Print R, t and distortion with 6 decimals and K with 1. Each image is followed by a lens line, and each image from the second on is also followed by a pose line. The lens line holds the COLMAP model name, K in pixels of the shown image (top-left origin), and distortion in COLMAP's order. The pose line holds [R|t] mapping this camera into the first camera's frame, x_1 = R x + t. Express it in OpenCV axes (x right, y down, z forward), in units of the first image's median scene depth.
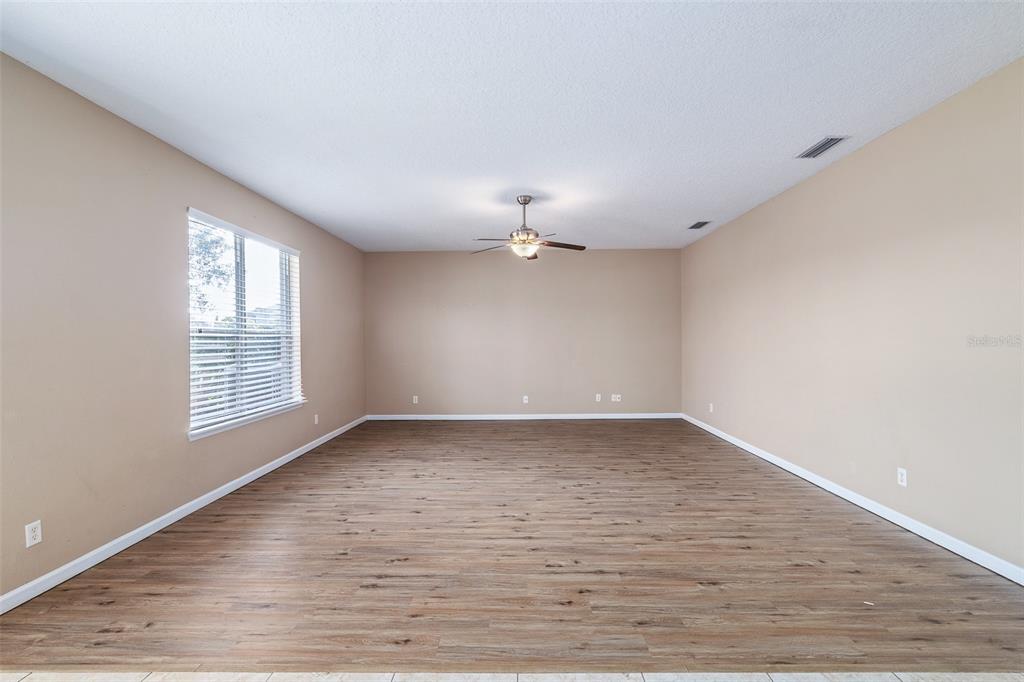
lens RADIAL K [[466.6, 0, 518.5], [0, 466.6, 341.9], [0, 0, 1]] dist [-0.007916, 0.002144]
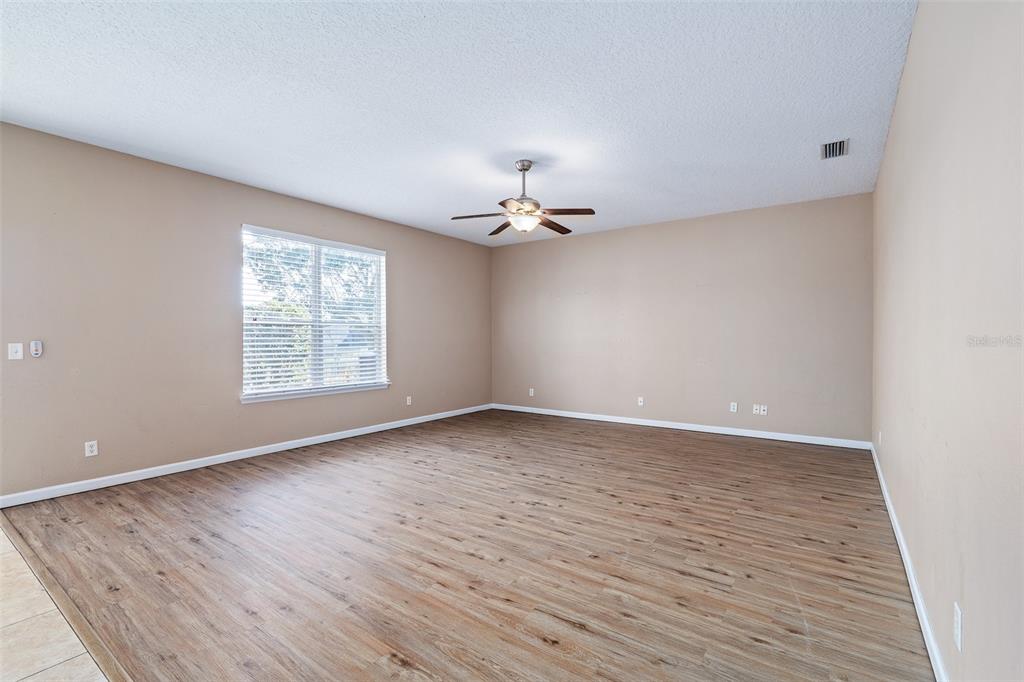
lens RADIAL K [[466.6, 0, 510.6], [0, 466.6, 338.0], [0, 0, 1]] dist [-0.007916, 0.002144]
pose [[0.818603, 0.006947, -0.574318, 0.571079], [-0.009178, 0.999957, -0.000986, 0.021347], [0.574287, 0.006078, 0.818632, 0.316424]]
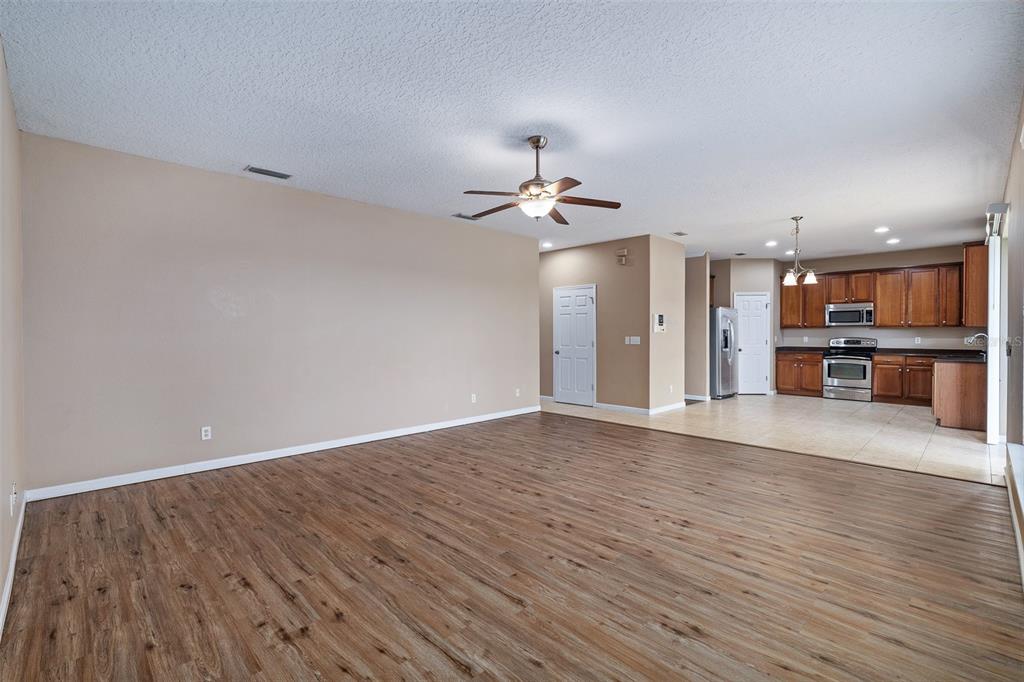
lens RADIAL K [[466.6, 0, 511.5], [0, 466.6, 339.3], [0, 0, 1]] dist [-0.007916, 0.002144]
pose [[-0.711159, 0.000465, 0.703031, -0.566158], [0.011683, 0.999870, 0.011156, 0.008402], [-0.702935, 0.016147, -0.711071, 1.817065]]
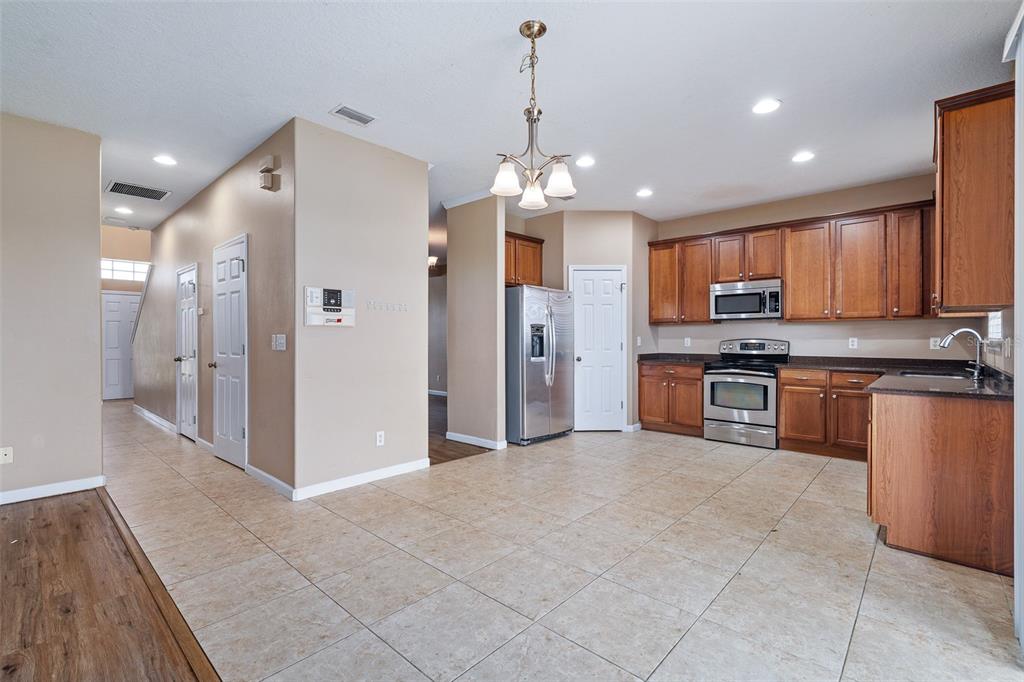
lens RADIAL K [[466.6, 0, 511.6], [0, 466.6, 340.1], [0, 0, 1]] dist [-0.007916, 0.002144]
pose [[-0.749592, 0.005992, 0.661873, -0.534791], [0.010784, 0.999937, 0.003161, 0.035939], [-0.661812, 0.009508, -0.749609, 0.576228]]
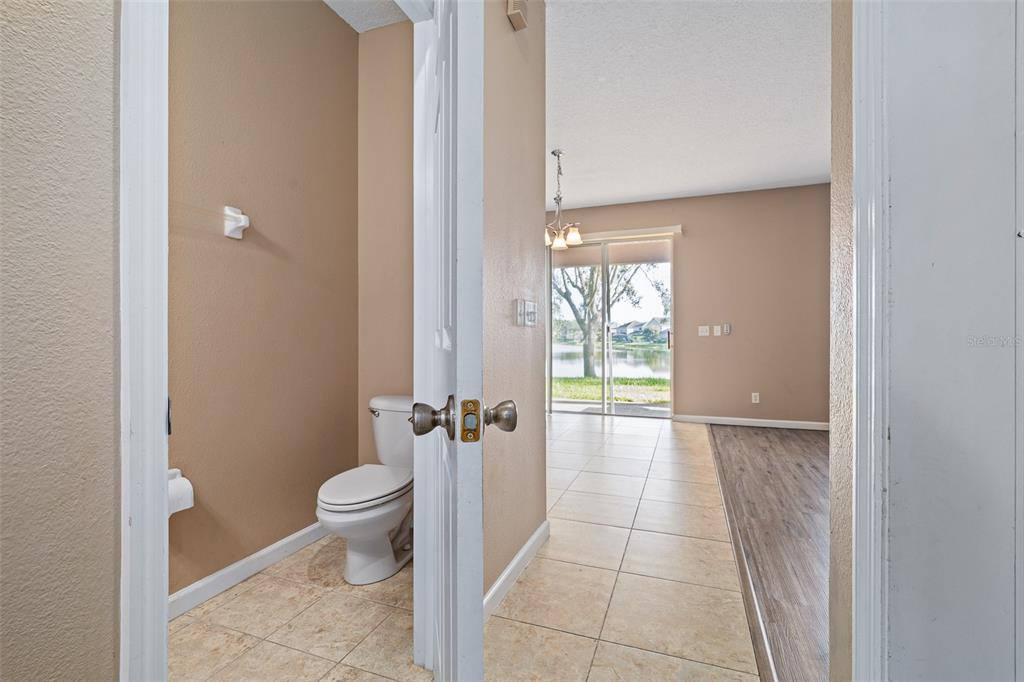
lens RADIAL K [[466.6, 0, 516.1], [0, 466.6, 335.8], [0, 0, 1]] dist [-0.007916, 0.002144]
pose [[-0.327895, 0.010415, -0.944657, 0.867289], [-0.006985, 0.999885, 0.013449, 0.052191], [0.944688, 0.011008, -0.327785, 0.375816]]
